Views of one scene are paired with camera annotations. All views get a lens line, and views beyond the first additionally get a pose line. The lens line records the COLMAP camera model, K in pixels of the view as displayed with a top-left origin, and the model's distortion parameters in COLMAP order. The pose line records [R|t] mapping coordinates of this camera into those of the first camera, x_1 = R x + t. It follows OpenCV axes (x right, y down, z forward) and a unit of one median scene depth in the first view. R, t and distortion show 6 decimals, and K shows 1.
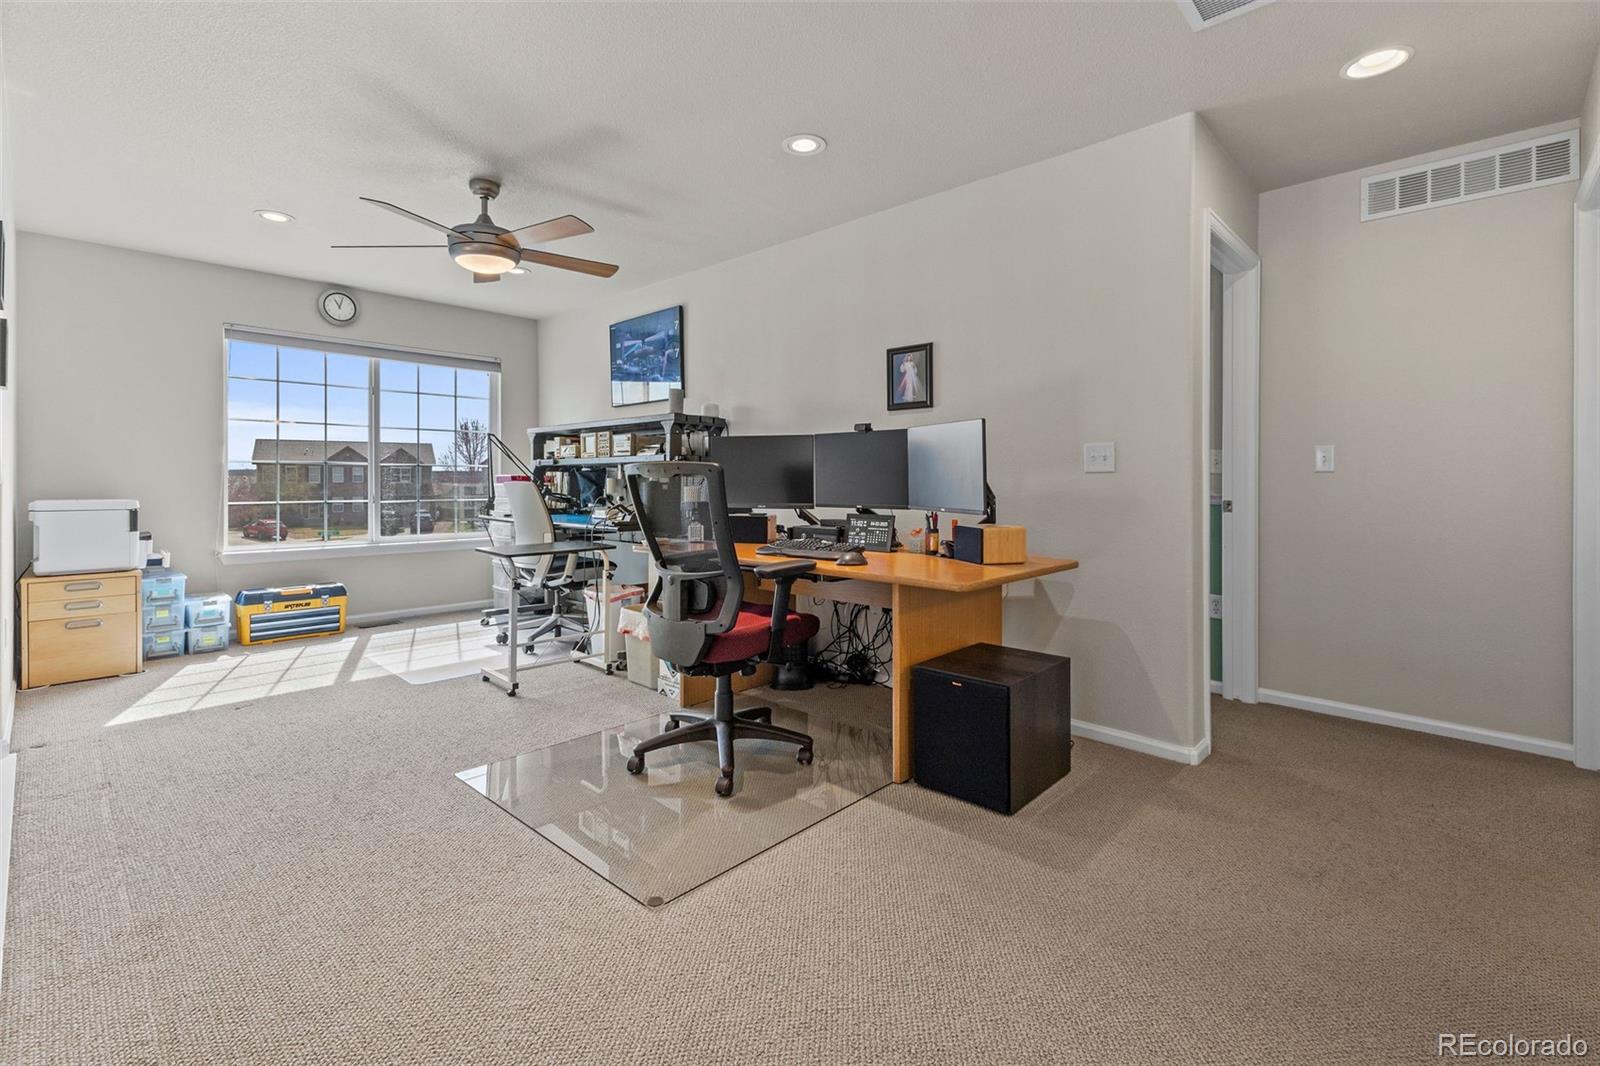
lens RADIAL K [[705.7, 0, 780.9], [0, 705.7, 485.8], [0, 0, 1]] dist [0.014880, -0.002026]
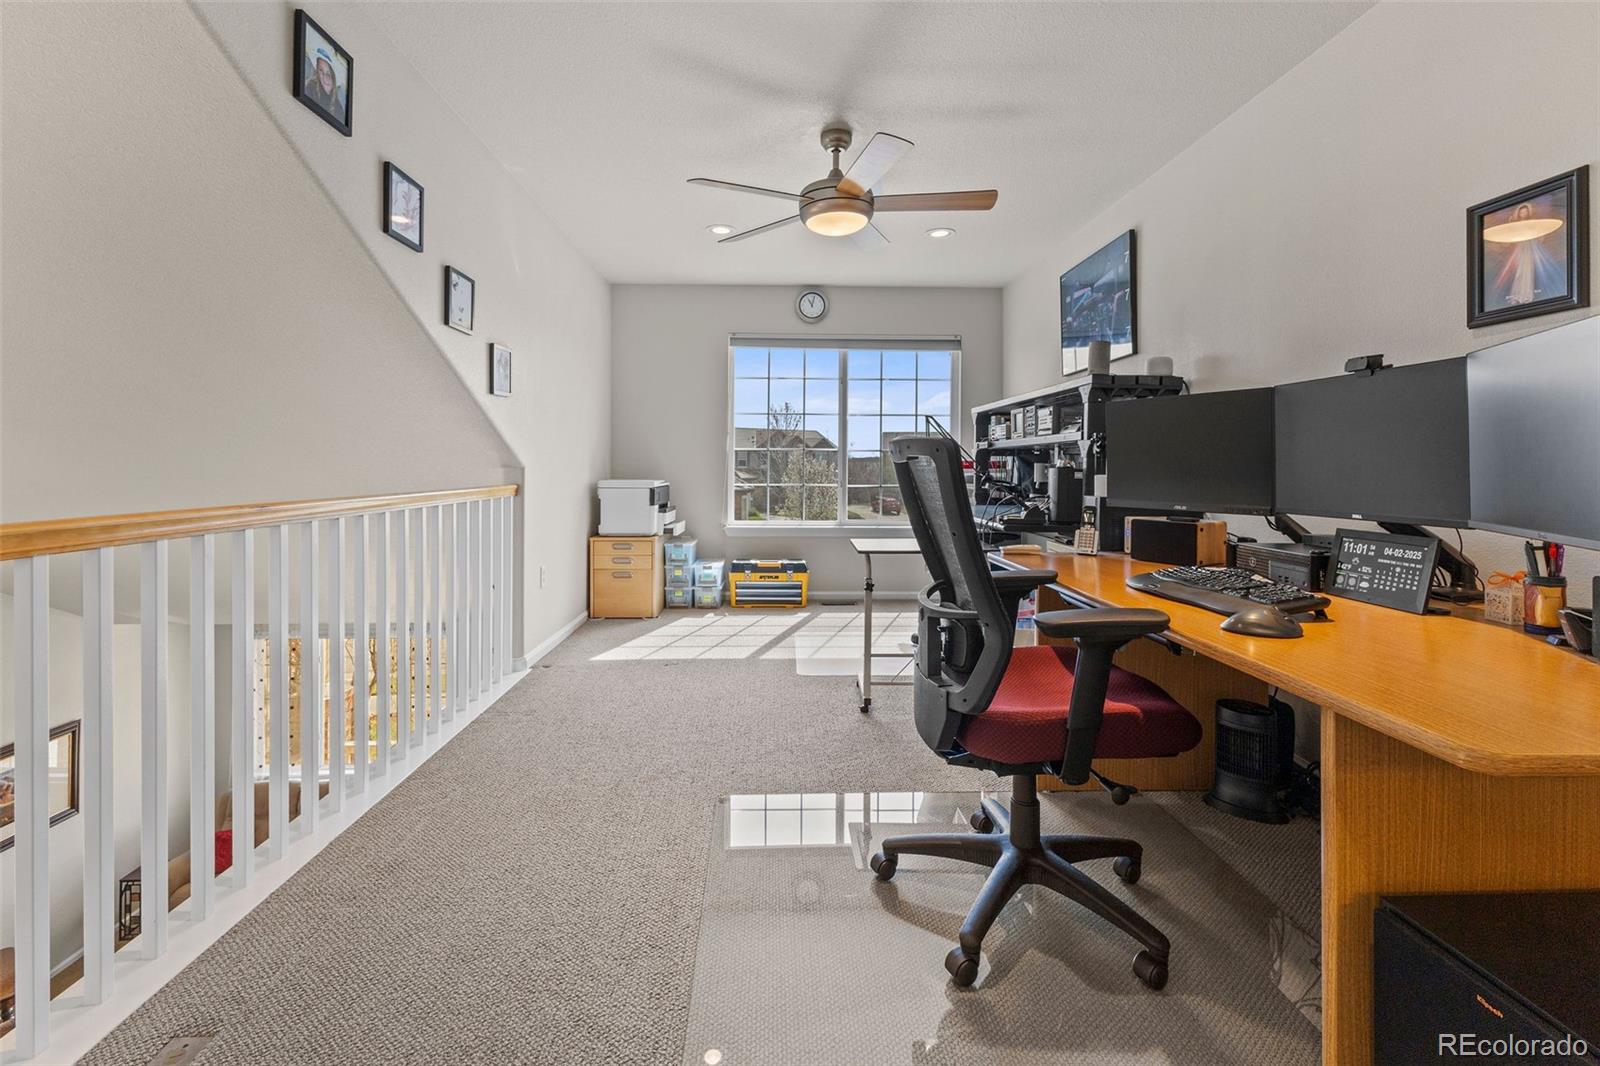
lens RADIAL K [[705.7, 0, 801.7], [0, 705.7, 468.5], [0, 0, 1]] dist [0.014880, -0.002026]
pose [[0.725274, 0.004812, -0.688443, 0.150305], [-0.008119, 0.999966, -0.001563, -0.001753], [0.688412, 0.006723, 0.725289, 0.286147]]
